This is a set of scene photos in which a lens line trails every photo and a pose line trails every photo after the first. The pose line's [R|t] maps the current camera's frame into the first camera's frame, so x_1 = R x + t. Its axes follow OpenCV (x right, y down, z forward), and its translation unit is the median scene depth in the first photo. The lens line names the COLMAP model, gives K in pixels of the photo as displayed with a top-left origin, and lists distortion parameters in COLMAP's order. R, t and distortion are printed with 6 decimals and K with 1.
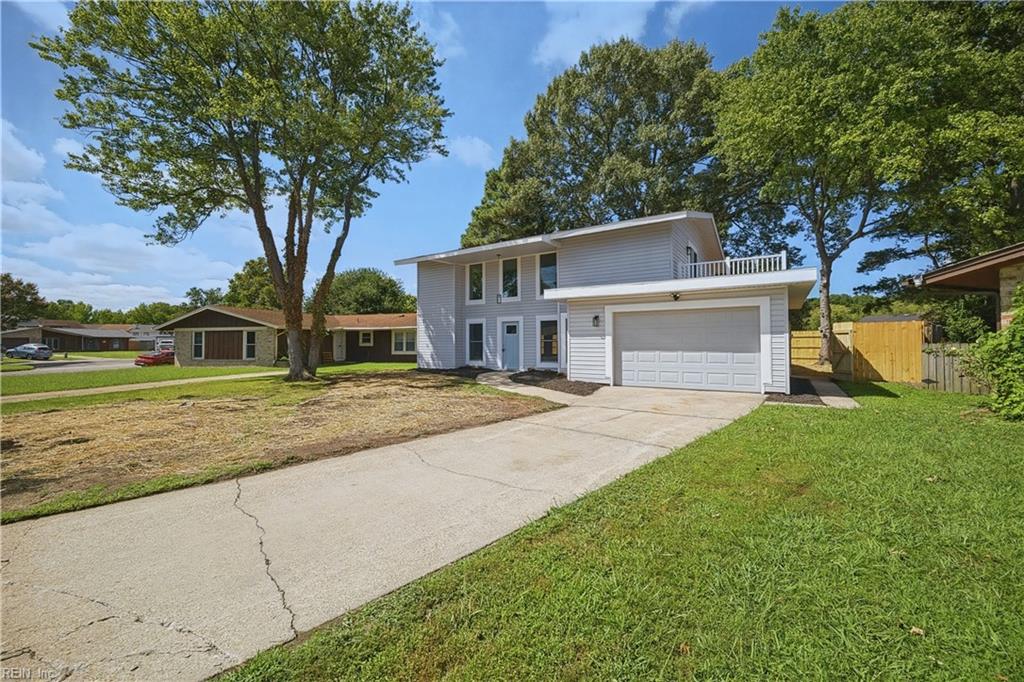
lens RADIAL K [[407.5, 0, 511.5], [0, 407.5, 339.4], [0, 0, 1]] dist [-0.000386, 0.000086]
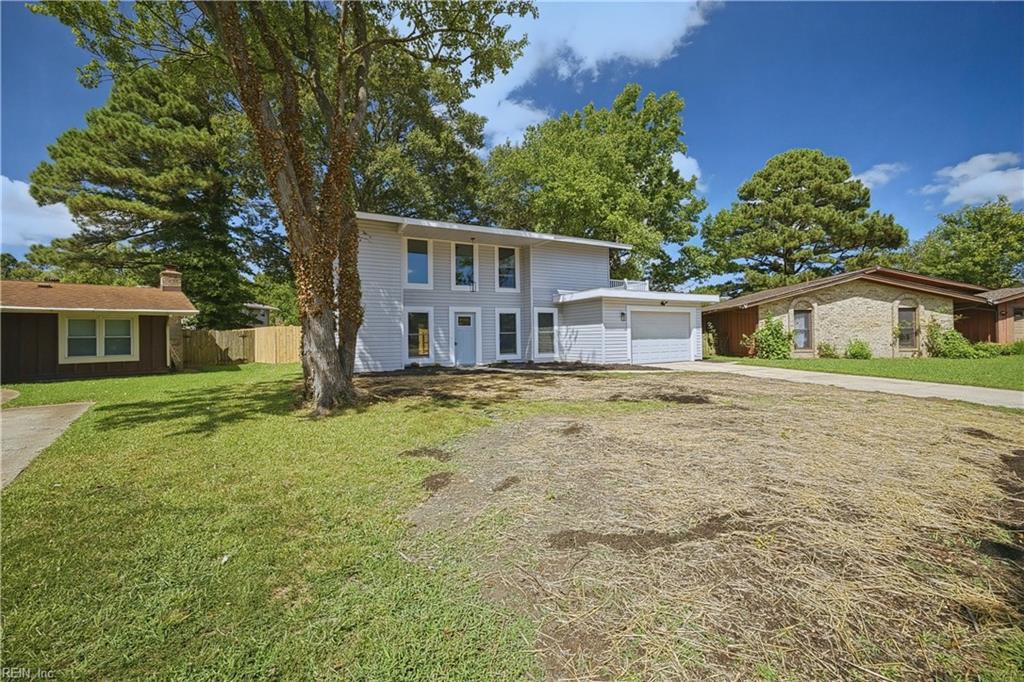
lens RADIAL K [[407.5, 0, 514.0], [0, 407.5, 337.1], [0, 0, 1]] dist [-0.000386, 0.000086]
pose [[0.489613, -0.000435, 0.871940, -0.747602], [0.005559, 0.999981, -0.002623, 0.014812], [-0.871922, 0.006131, 0.489606, 0.452956]]
